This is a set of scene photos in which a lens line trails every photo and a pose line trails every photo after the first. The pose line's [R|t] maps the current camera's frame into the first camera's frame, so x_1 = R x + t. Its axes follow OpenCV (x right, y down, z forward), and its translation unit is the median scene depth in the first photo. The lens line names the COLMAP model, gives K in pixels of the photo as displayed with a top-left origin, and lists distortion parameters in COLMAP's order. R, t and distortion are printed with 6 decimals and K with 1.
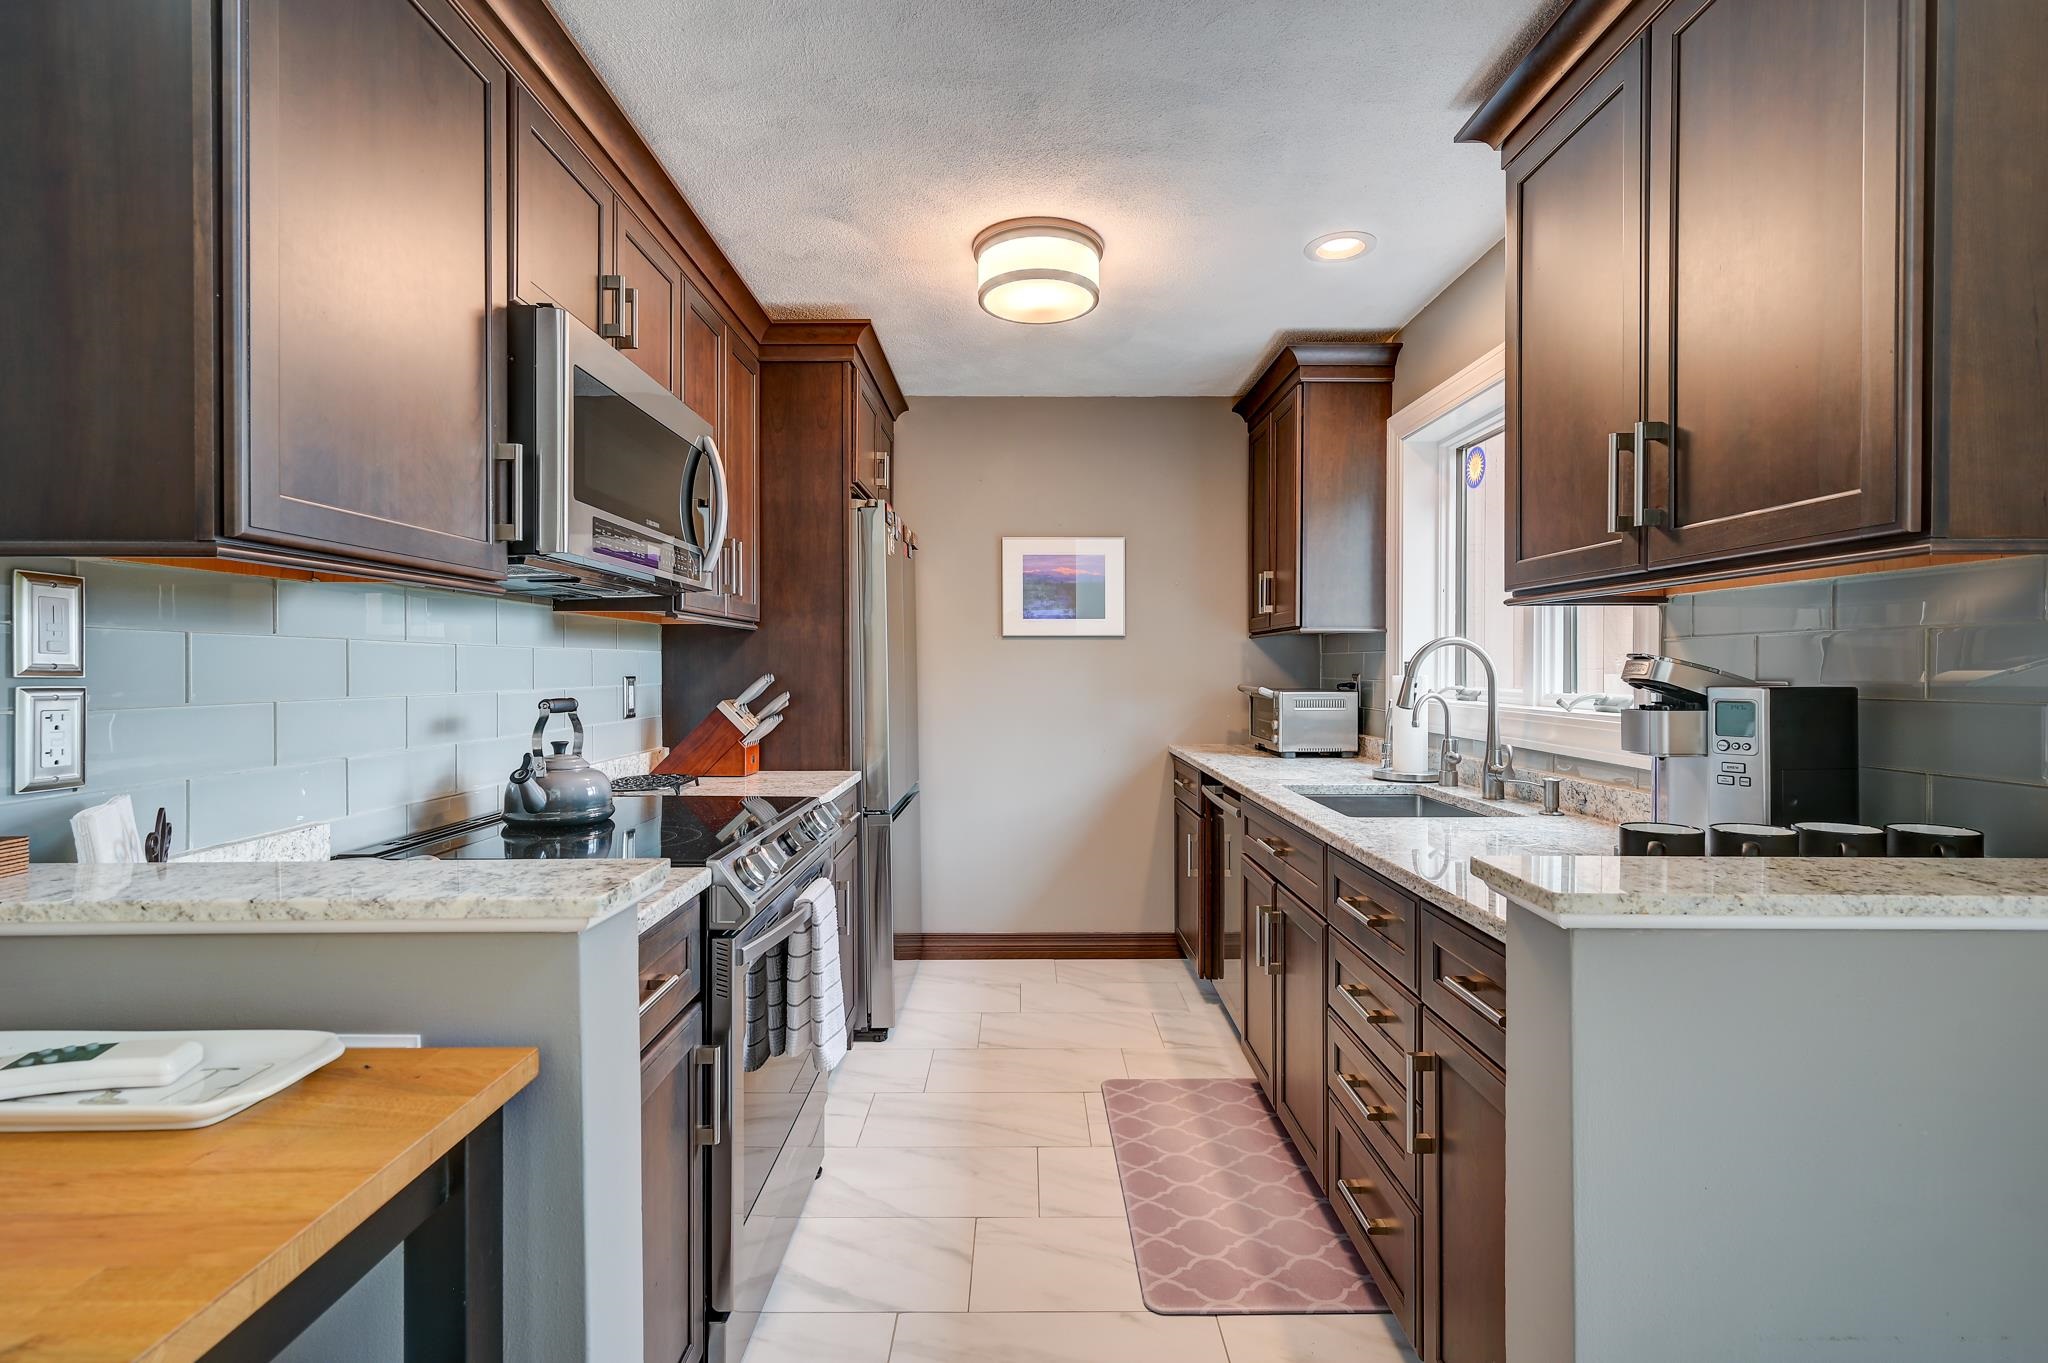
lens RADIAL K [[927.8, 0, 1030.7], [0, 927.8, 676.3], [0, 0, 1]] dist [0.003641, 0.000556]
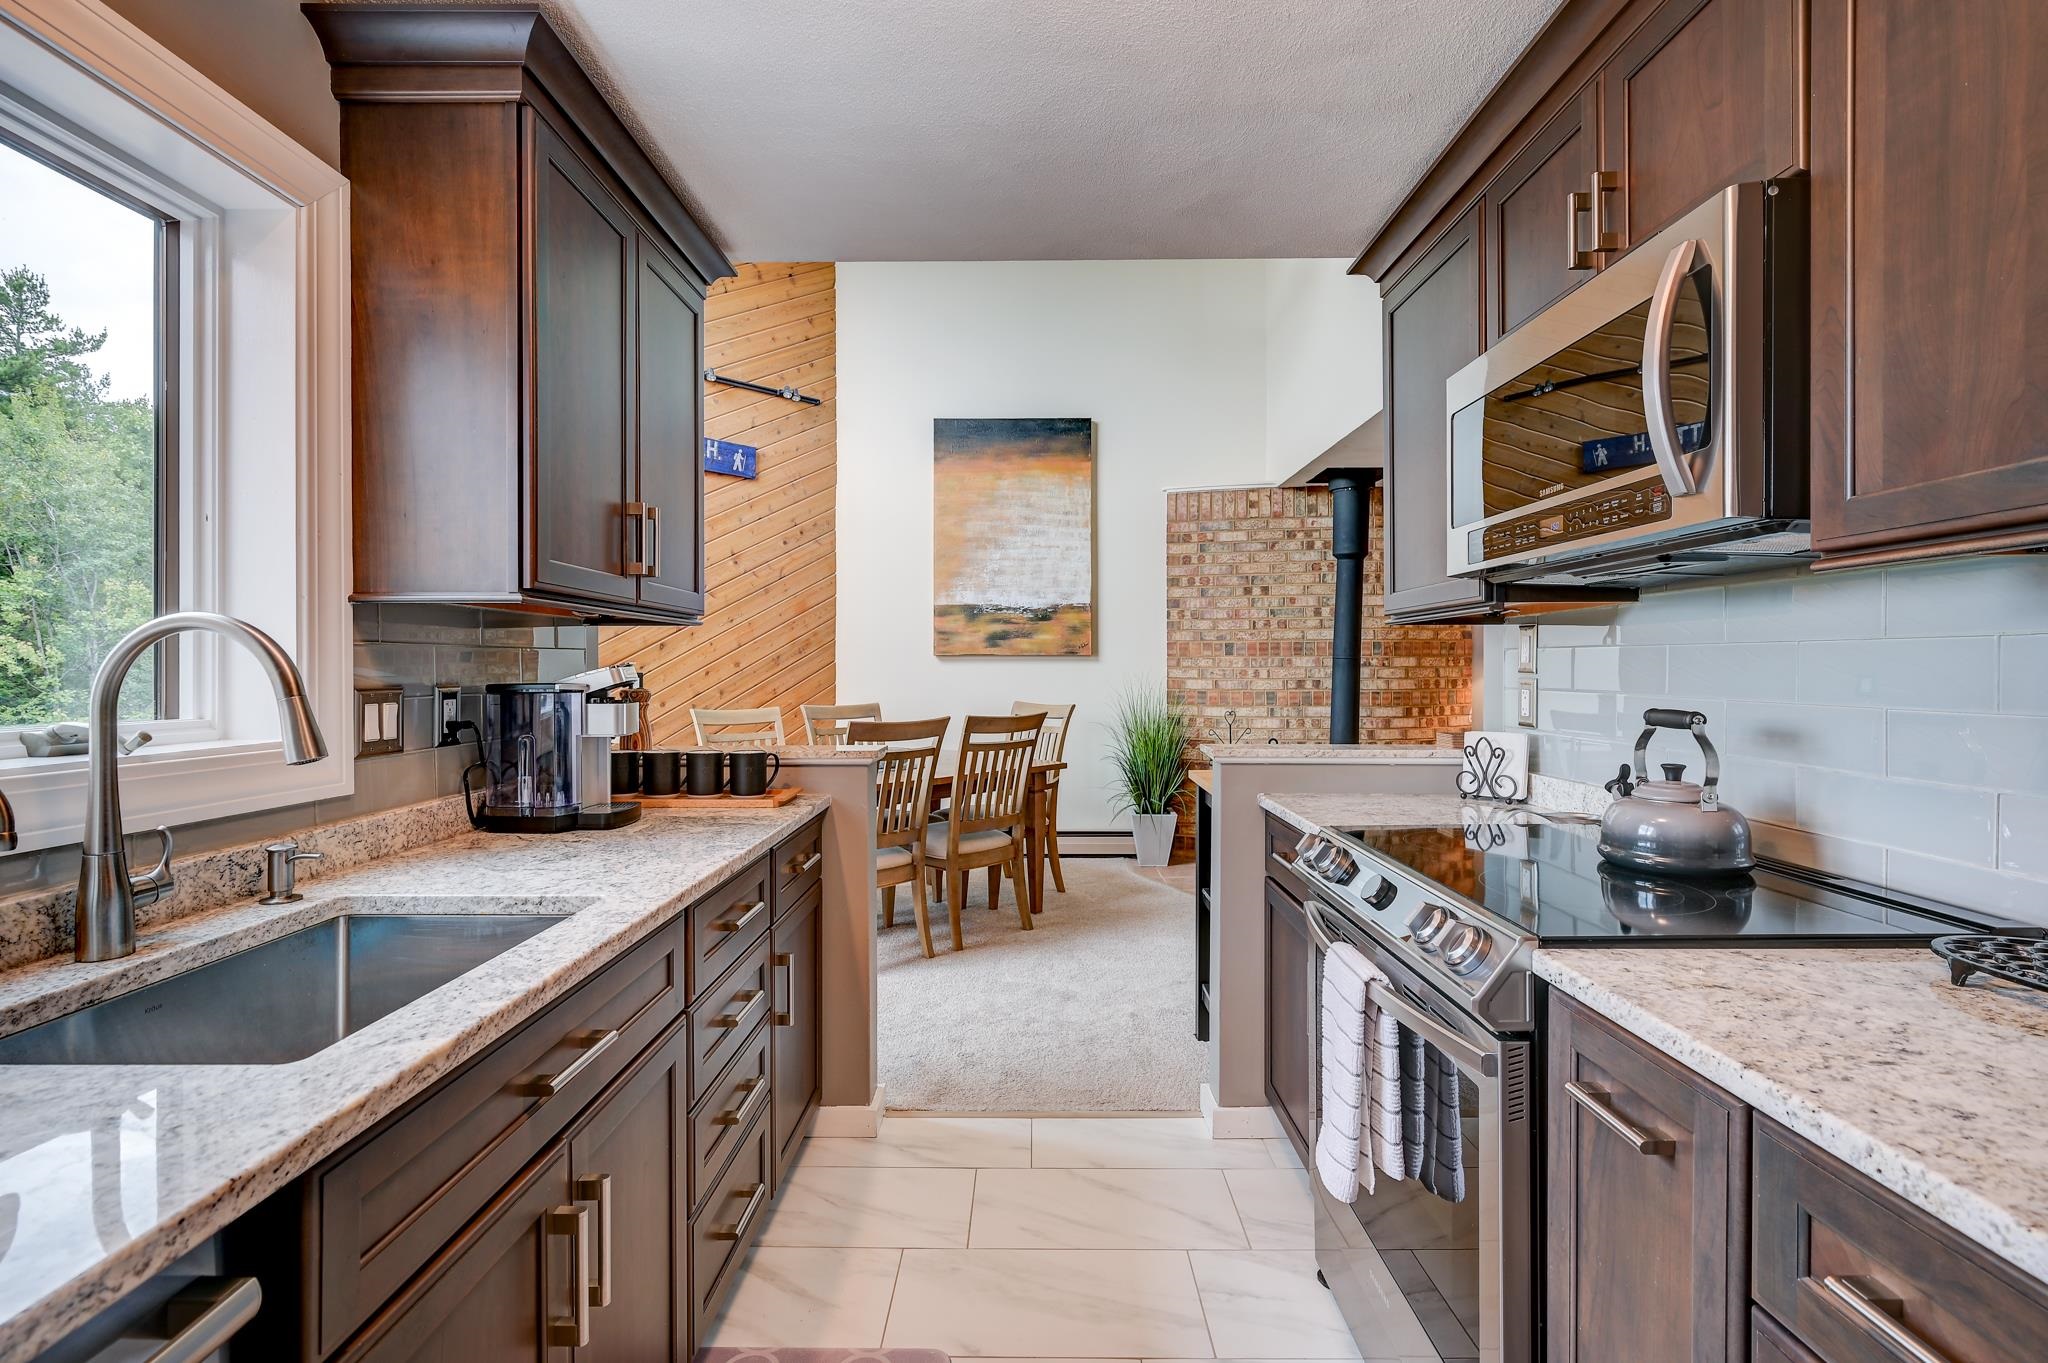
lens RADIAL K [[927.8, 0, 1018.4], [0, 927.8, 673.1], [0, 0, 1]] dist [0.003641, 0.000556]
pose [[-0.999525, 0.002572, 0.030724, 0.016686], [0.003055, 0.999872, 0.015688, -0.013738], [-0.030680, 0.015775, -0.999405, 1.146193]]
